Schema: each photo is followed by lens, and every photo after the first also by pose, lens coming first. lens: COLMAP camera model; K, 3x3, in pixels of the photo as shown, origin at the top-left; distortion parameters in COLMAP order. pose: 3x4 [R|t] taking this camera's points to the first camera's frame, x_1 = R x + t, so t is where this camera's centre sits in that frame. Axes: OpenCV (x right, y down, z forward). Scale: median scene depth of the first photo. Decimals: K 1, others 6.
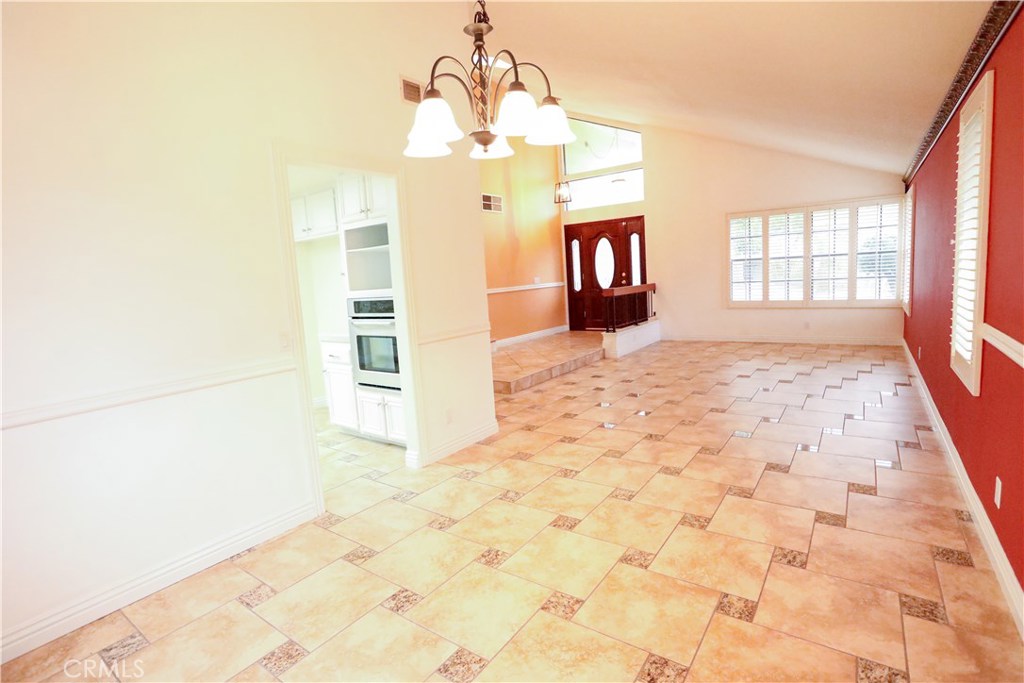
lens RADIAL K [[494.0, 0, 505.6], [0, 494.0, 341.4], [0, 0, 1]] dist [-0.058117, 0.021205]
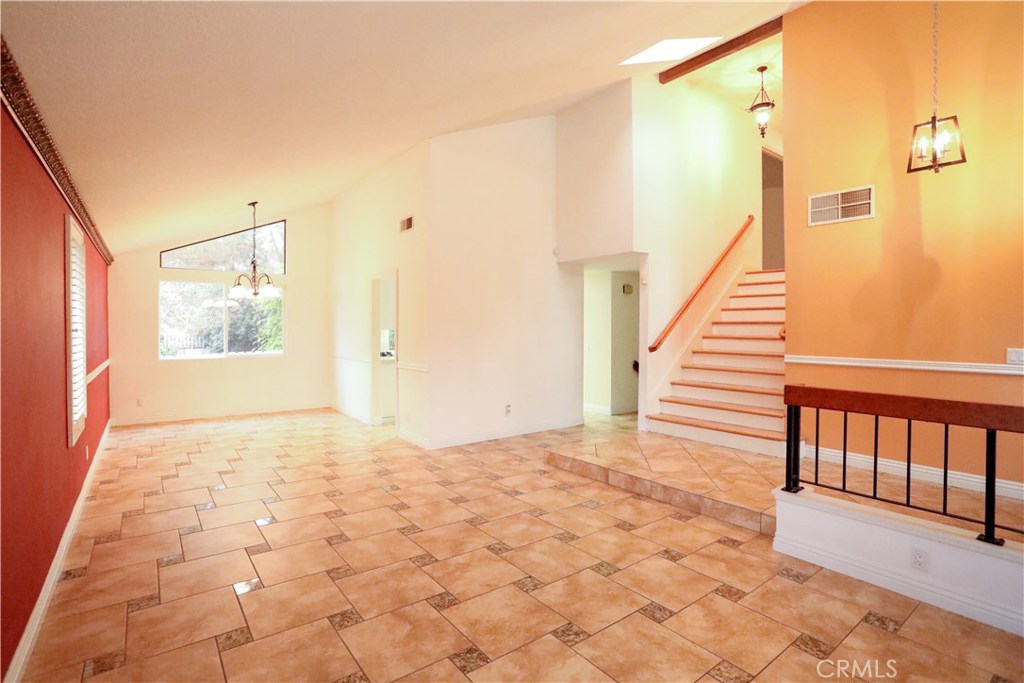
lens RADIAL K [[494.0, 0, 510.6], [0, 494.0, 332.5], [0, 0, 1]] dist [-0.058117, 0.021205]
pose [[-0.280781, 0.070349, -0.957190, 0.633287], [-0.110487, 0.988311, 0.105046, -0.157994], [0.953391, 0.135252, -0.269726, 0.831650]]
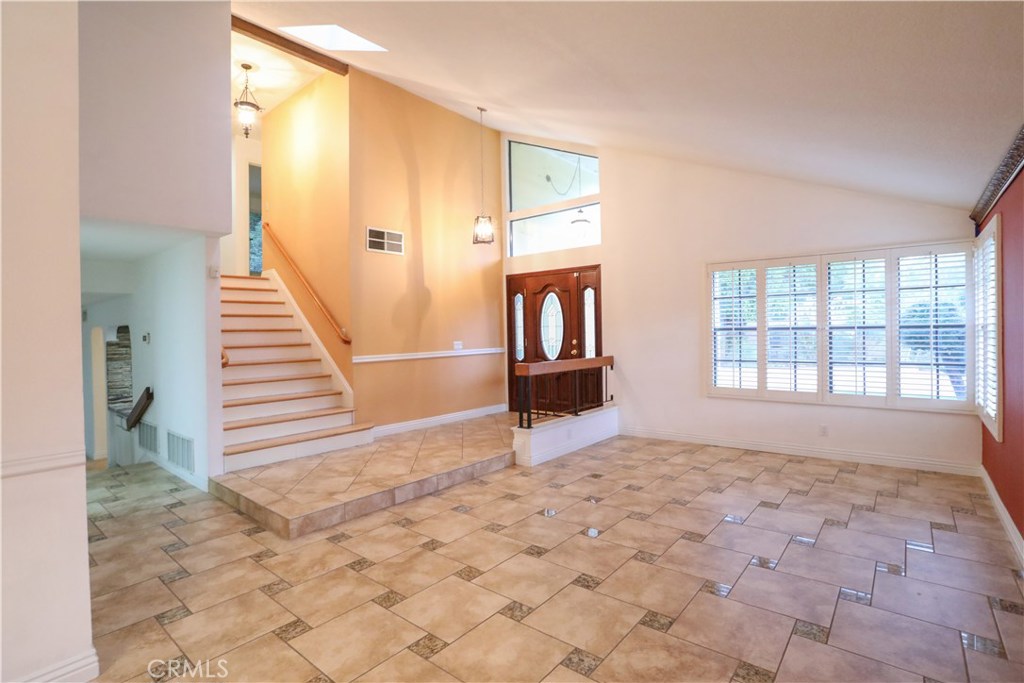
lens RADIAL K [[494.0, 0, 507.6], [0, 494.0, 345.0], [0, 0, 1]] dist [-0.058117, 0.021205]
pose [[0.997225, 0.043399, -0.060496, 0.216380], [-0.049454, 0.993504, -0.102486, -0.058438], [0.055655, 0.105193, 0.992893, 0.294664]]
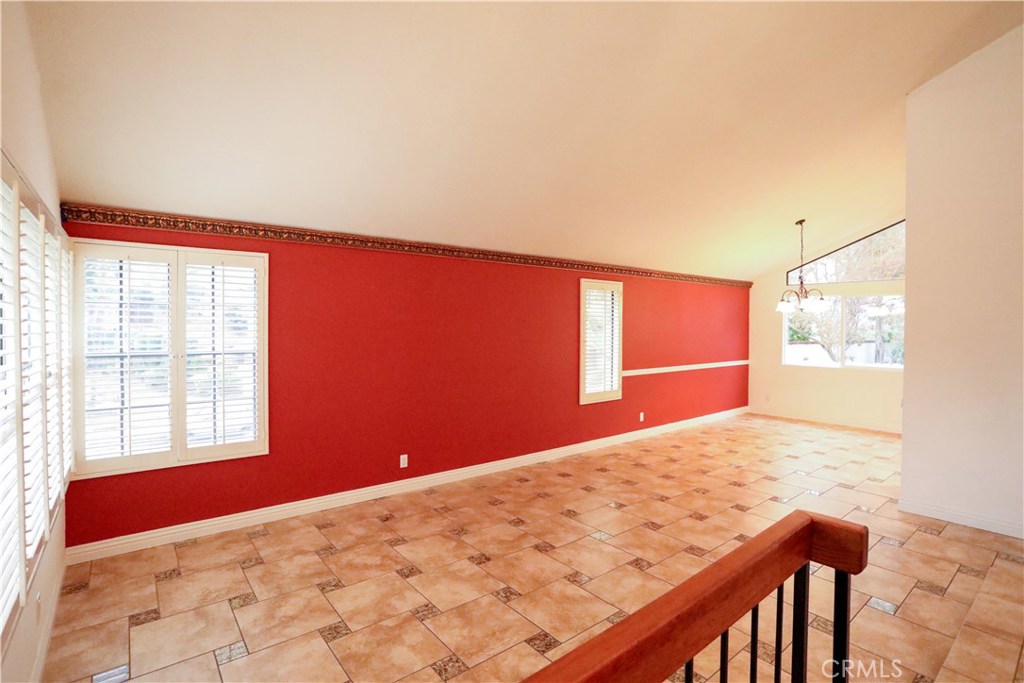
lens RADIAL K [[494.0, 0, 511.2], [0, 494.0, 335.5], [0, 0, 1]] dist [-0.058117, 0.021205]
pose [[-0.965822, 0.052068, 0.253924, 0.261306], [0.088183, 0.987187, 0.132987, -0.198234], [-0.243746, 0.150833, -0.958038, 1.130960]]
